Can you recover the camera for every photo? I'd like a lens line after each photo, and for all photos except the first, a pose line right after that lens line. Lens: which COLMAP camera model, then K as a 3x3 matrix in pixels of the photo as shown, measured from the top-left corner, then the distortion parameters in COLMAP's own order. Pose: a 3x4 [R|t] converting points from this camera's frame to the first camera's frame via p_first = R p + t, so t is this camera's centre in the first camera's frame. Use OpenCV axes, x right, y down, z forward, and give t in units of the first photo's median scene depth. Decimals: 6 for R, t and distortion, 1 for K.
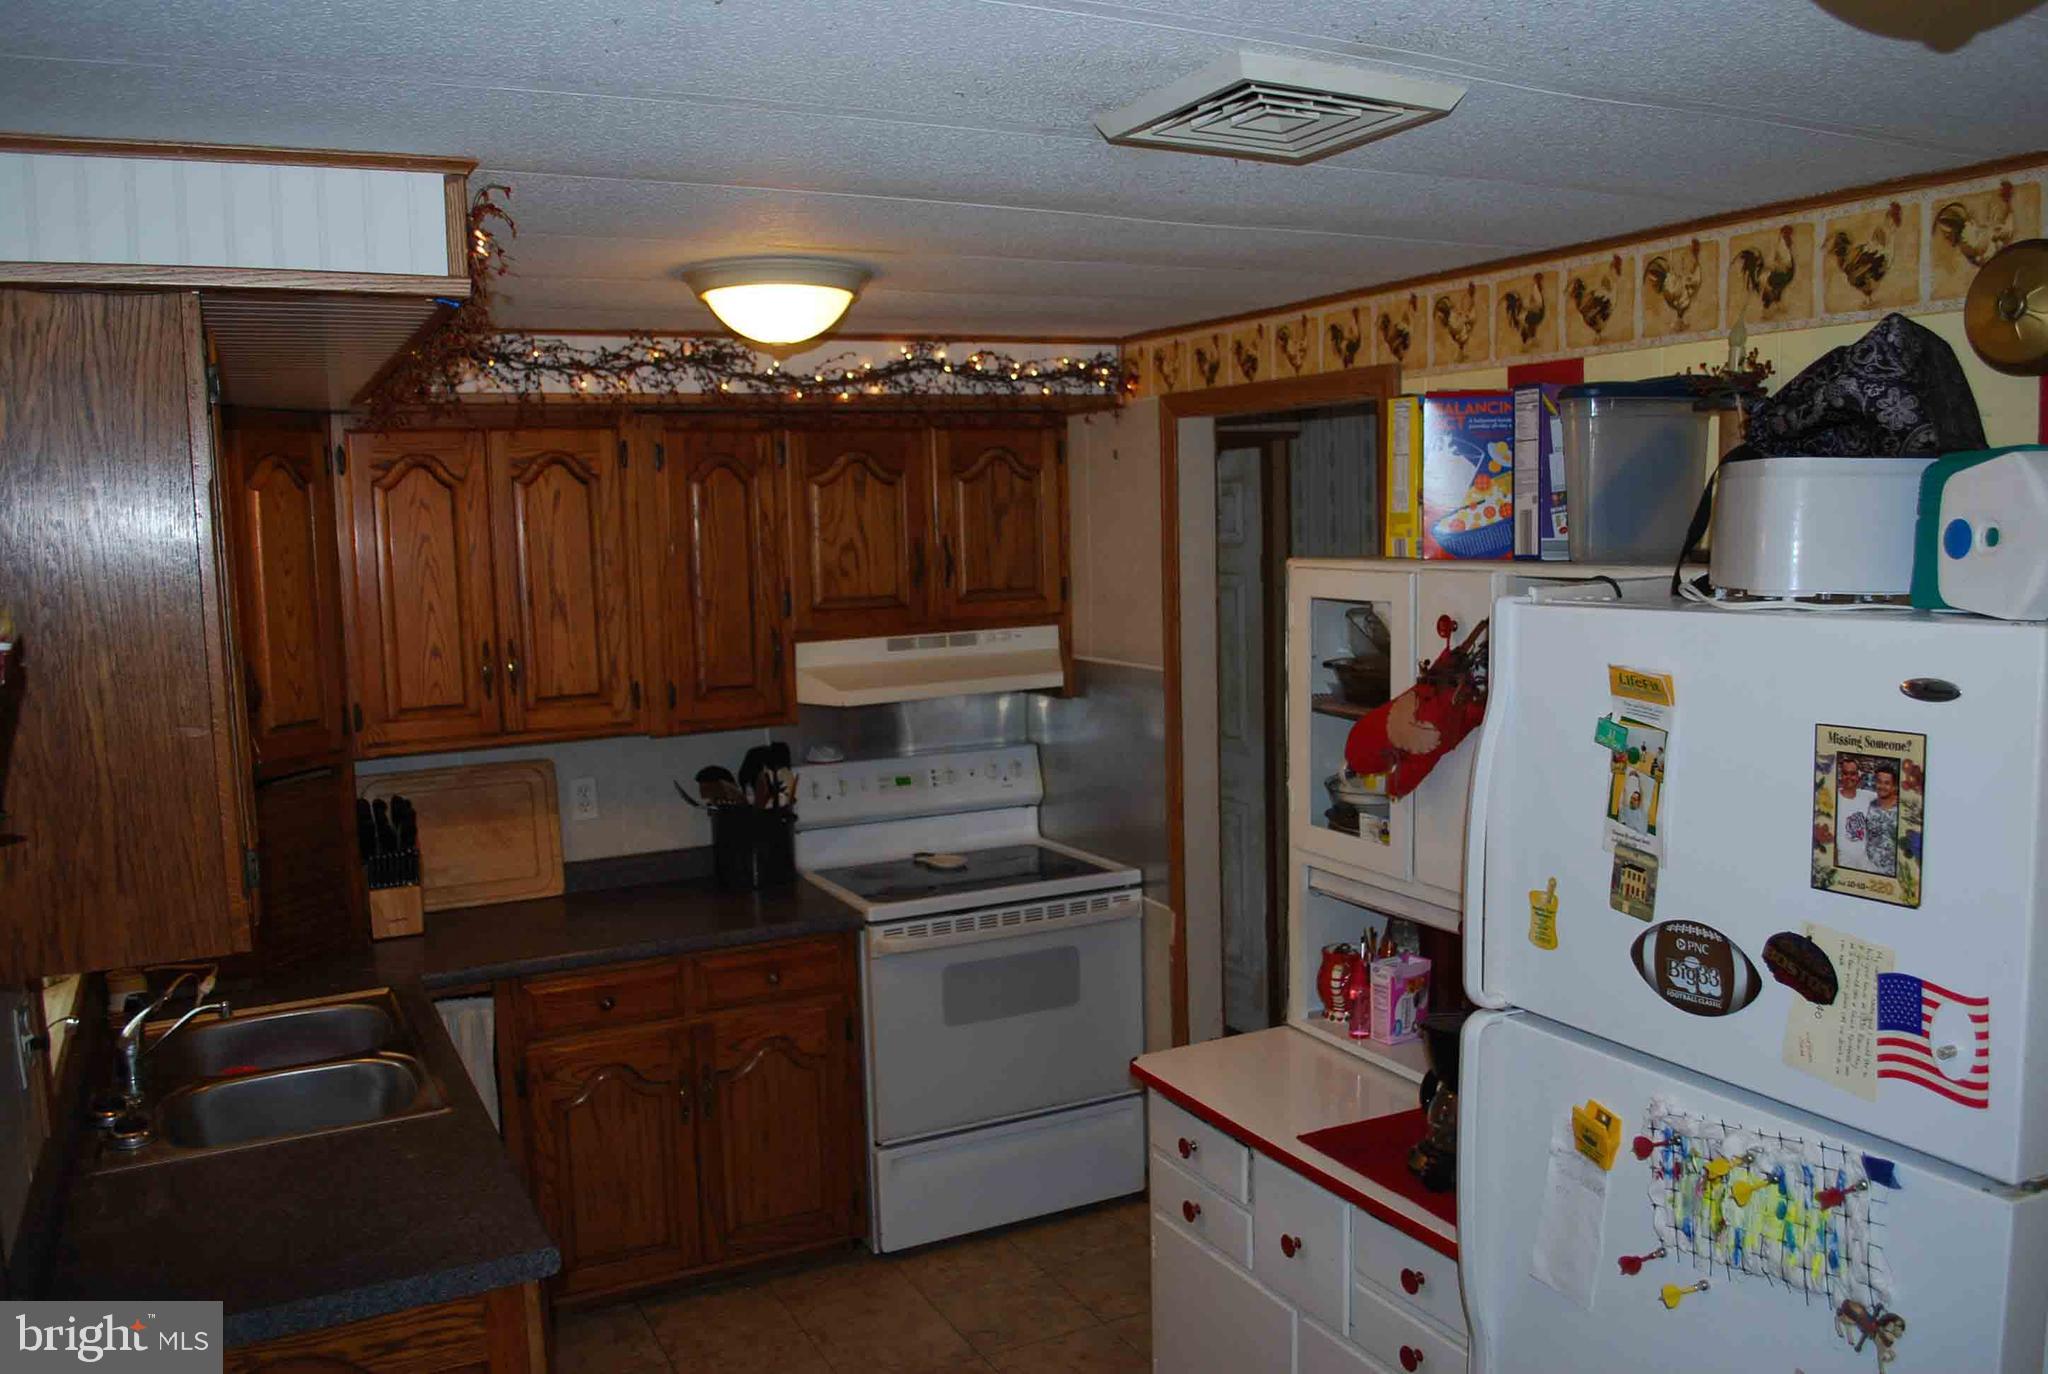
lens RADIAL K [[1625.9, 0, 1041.3], [0, 1625.9, 693.9], [0, 0, 1]] dist [-0.083008, 0.008373]
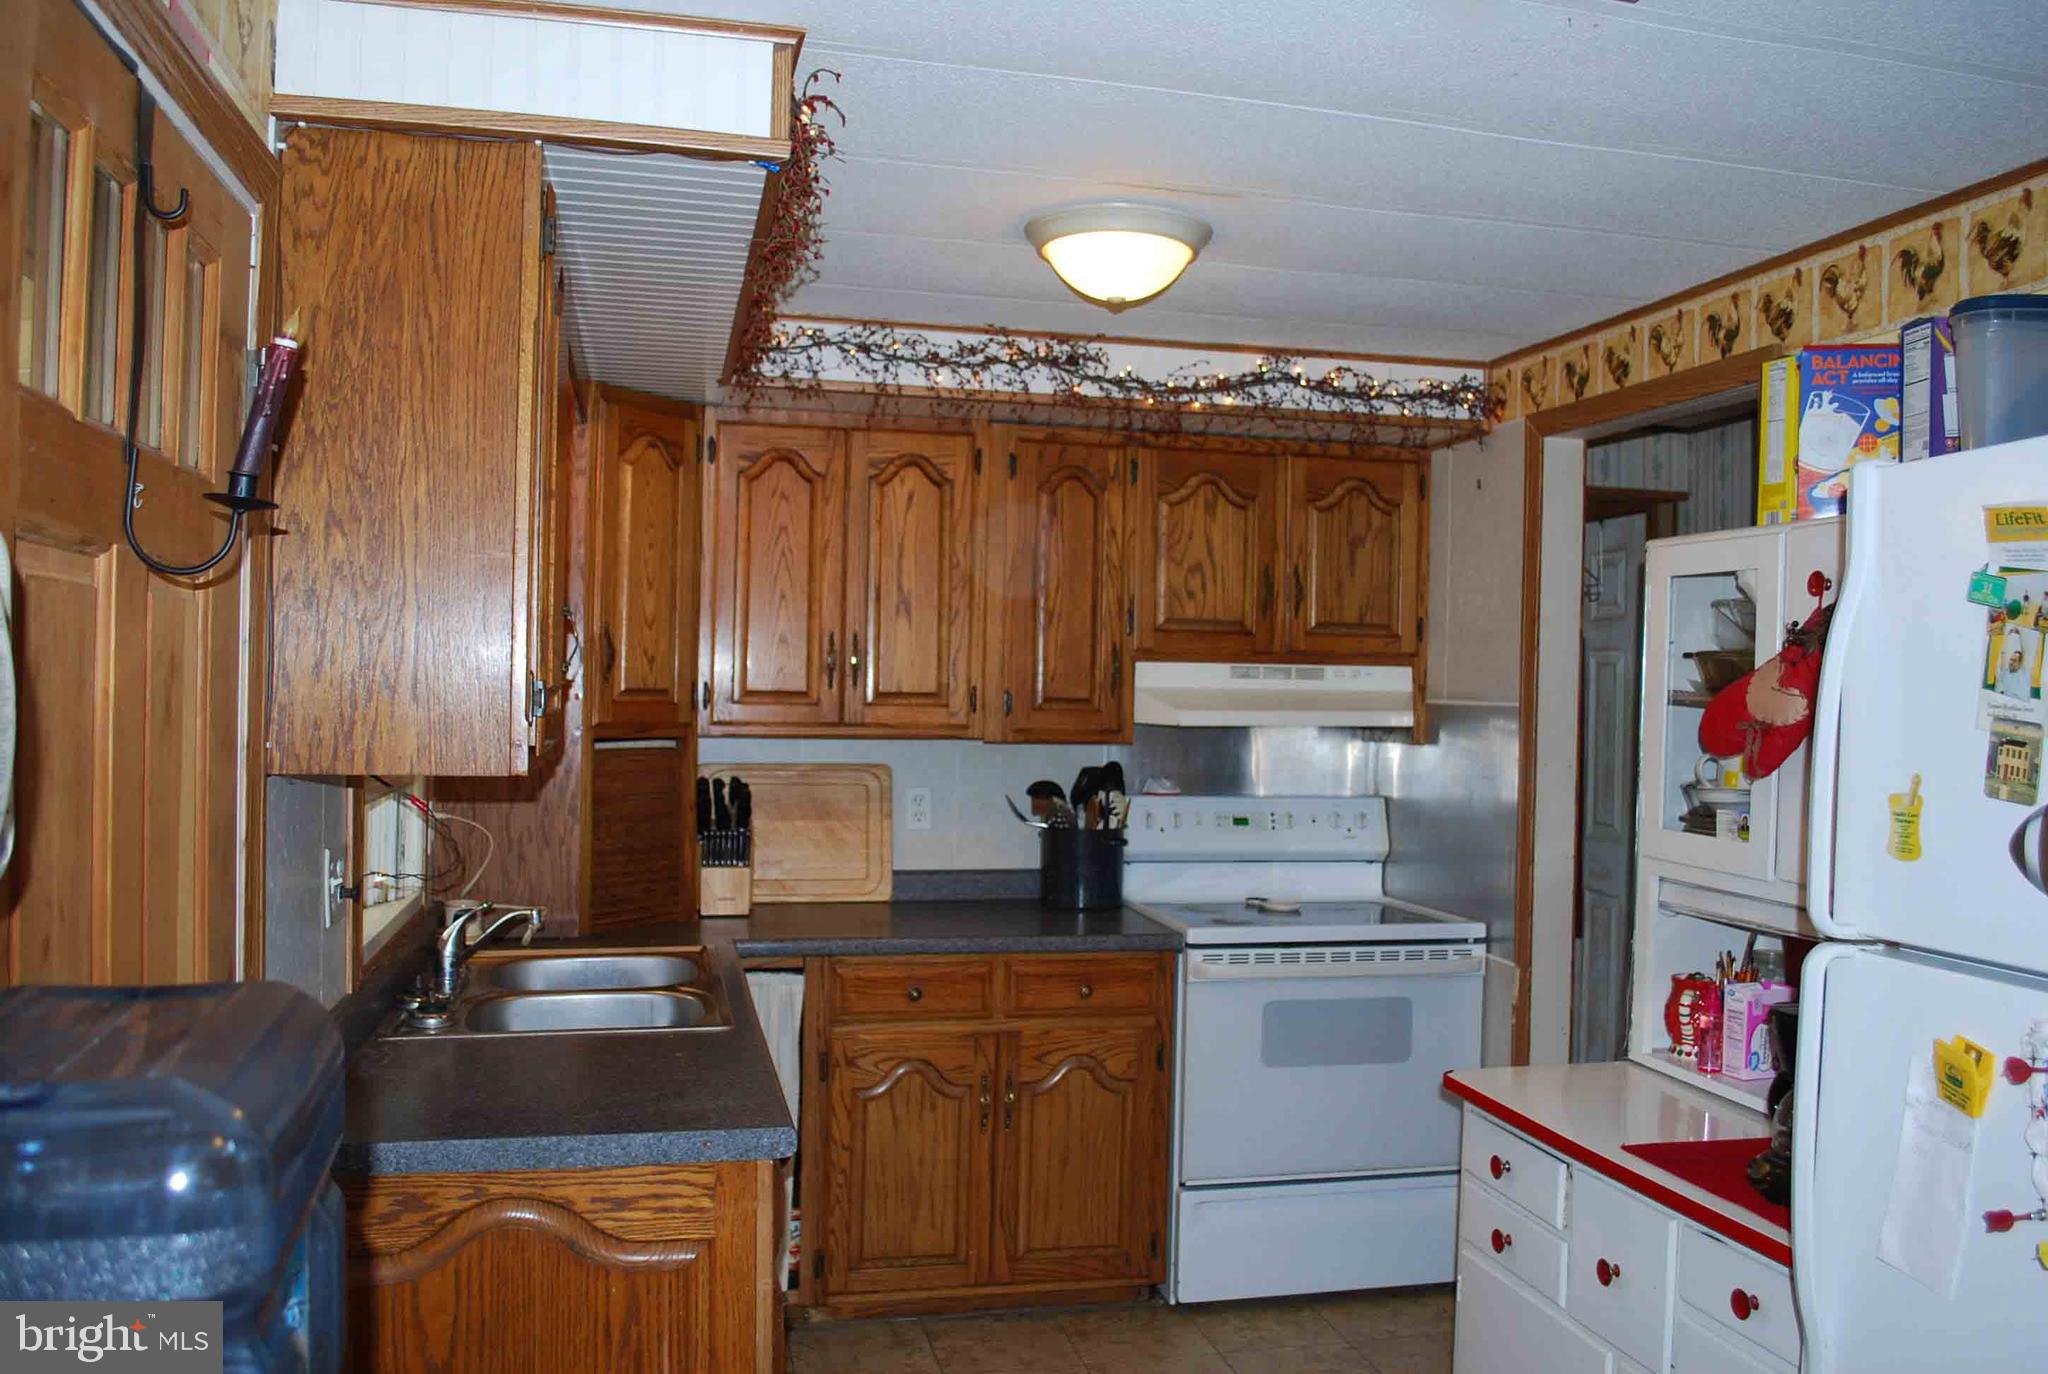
lens RADIAL K [[1625.9, 0, 1041.3], [0, 1625.9, 693.9], [0, 0, 1]] dist [-0.083008, 0.008373]
pose [[0.969339, 0.047965, -0.241002, 0.035960], [-0.072548, 0.992908, -0.094183, 0.097050], [0.234775, 0.108779, 0.965944, 0.039706]]
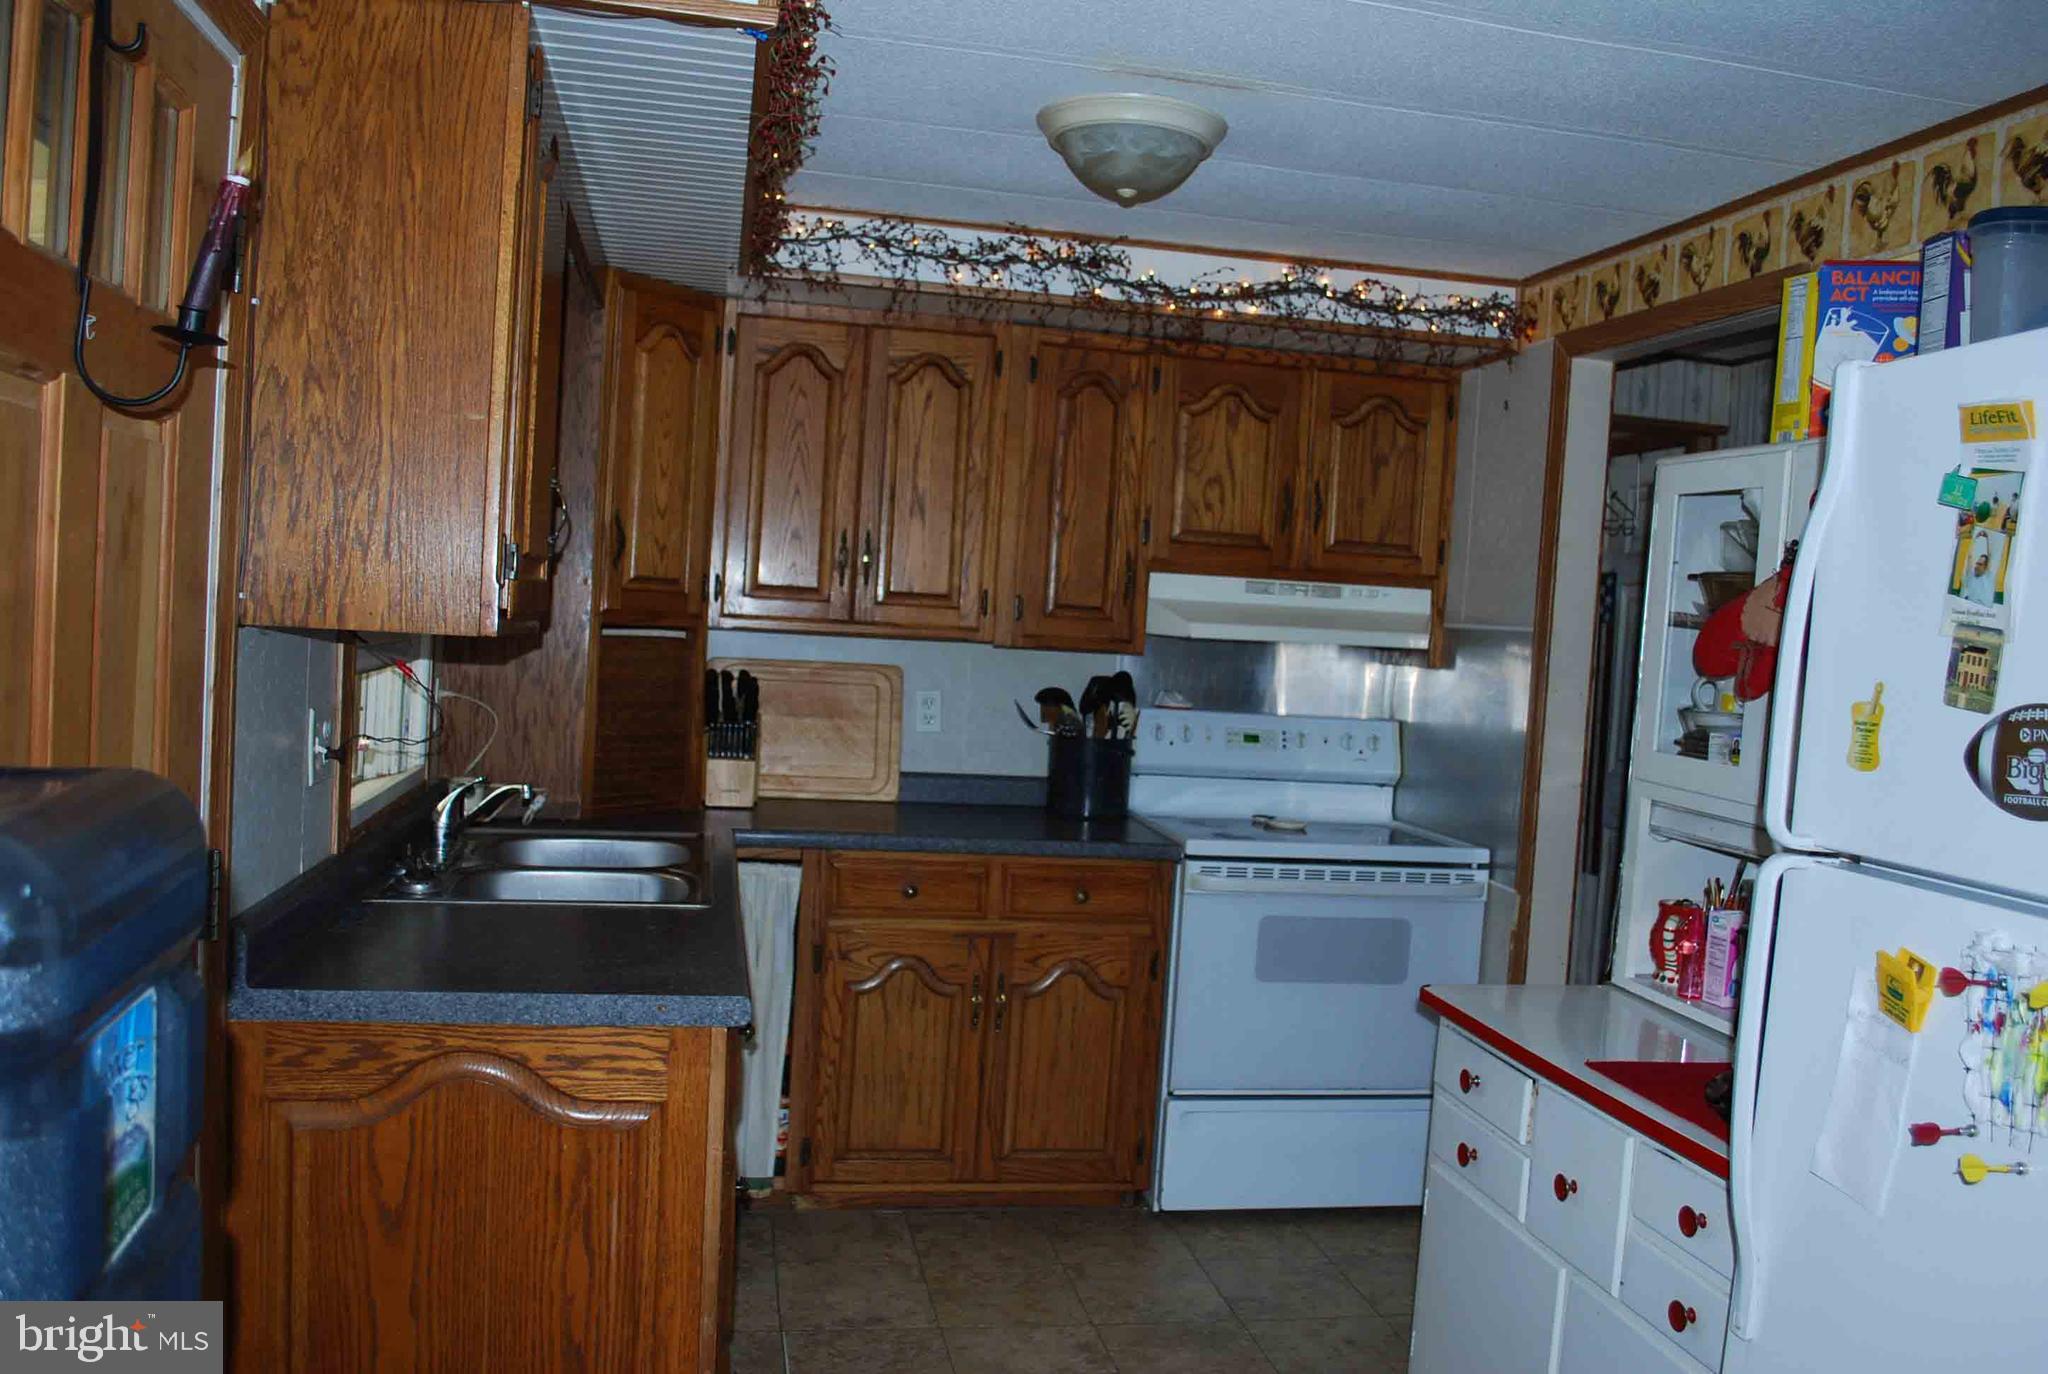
lens RADIAL K [[1625.4, 0, 1035.5], [0, 1625.4, 695.8], [0, 0, 1]] dist [-0.082785, 0.007890]
pose [[0.956696, 0.098576, -0.273889, 0.066221], [-0.115681, 0.992175, -0.046978, 0.110352], [0.267115, 0.076628, 0.960613, 0.051193]]
